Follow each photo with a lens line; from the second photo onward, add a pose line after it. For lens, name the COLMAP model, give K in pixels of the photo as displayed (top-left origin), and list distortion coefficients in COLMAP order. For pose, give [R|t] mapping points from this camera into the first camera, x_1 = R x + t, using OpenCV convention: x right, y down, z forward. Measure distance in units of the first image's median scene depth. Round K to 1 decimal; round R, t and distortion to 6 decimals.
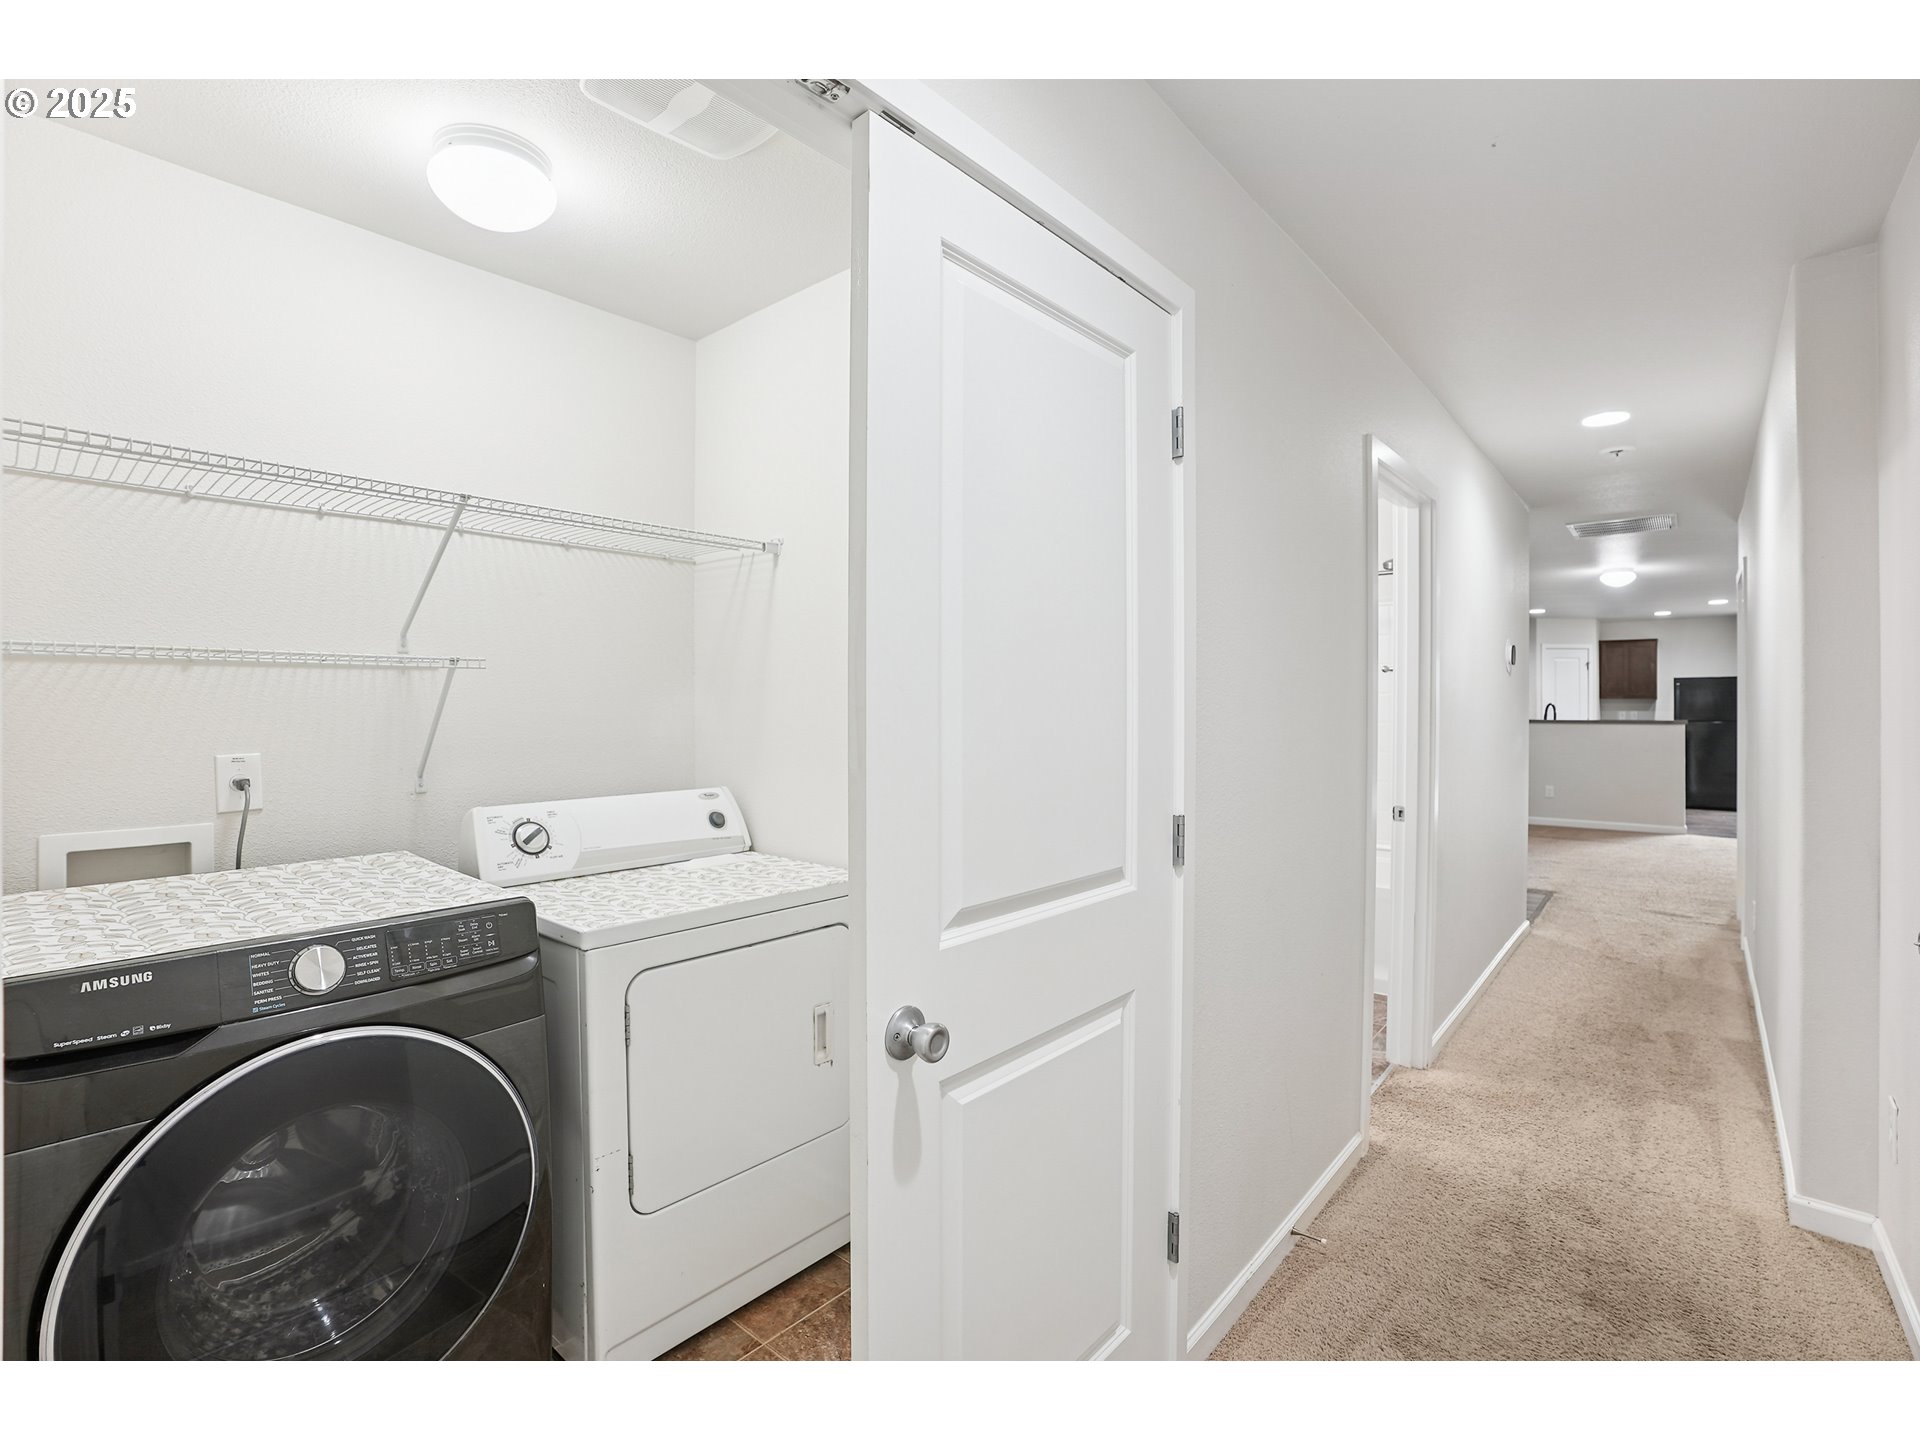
lens RADIAL K [[881.9, 0, 966.9], [0, 881.9, 710.3], [0, 0, 1]] dist [-0.002337, 0.000015]
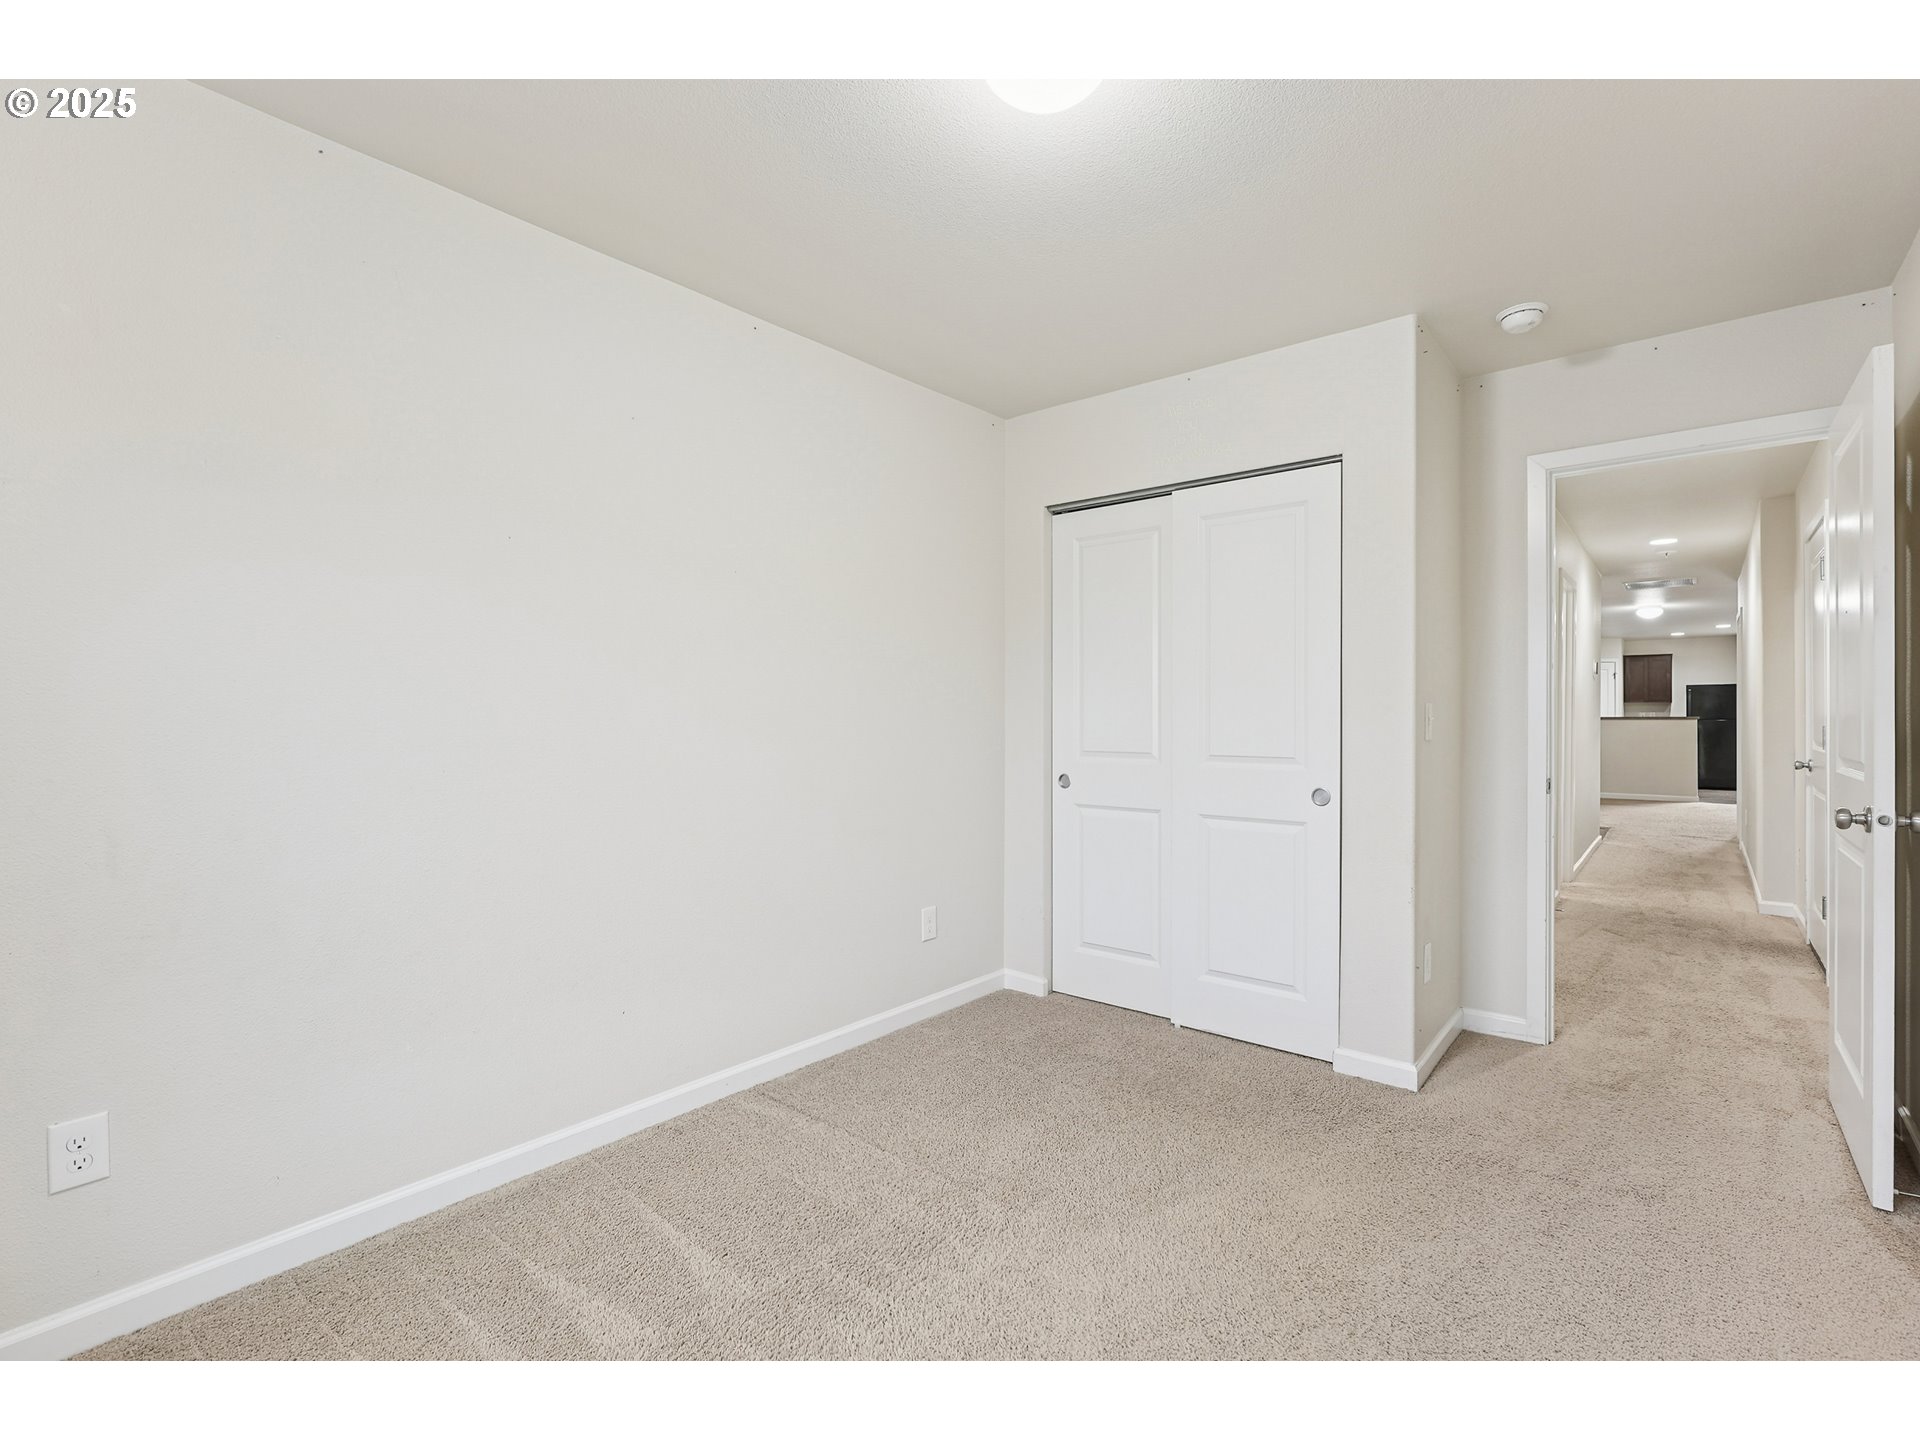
lens RADIAL K [[881.9, 0, 966.9], [0, 881.9, 710.3], [0, 0, 1]] dist [-0.002337, 0.000015]
pose [[0.999994, 0.003342, -0.000825, -0.253287], [-0.003352, 0.999915, -0.012594, 0.021373], [0.000783, 0.012597, 0.999920, -0.292862]]
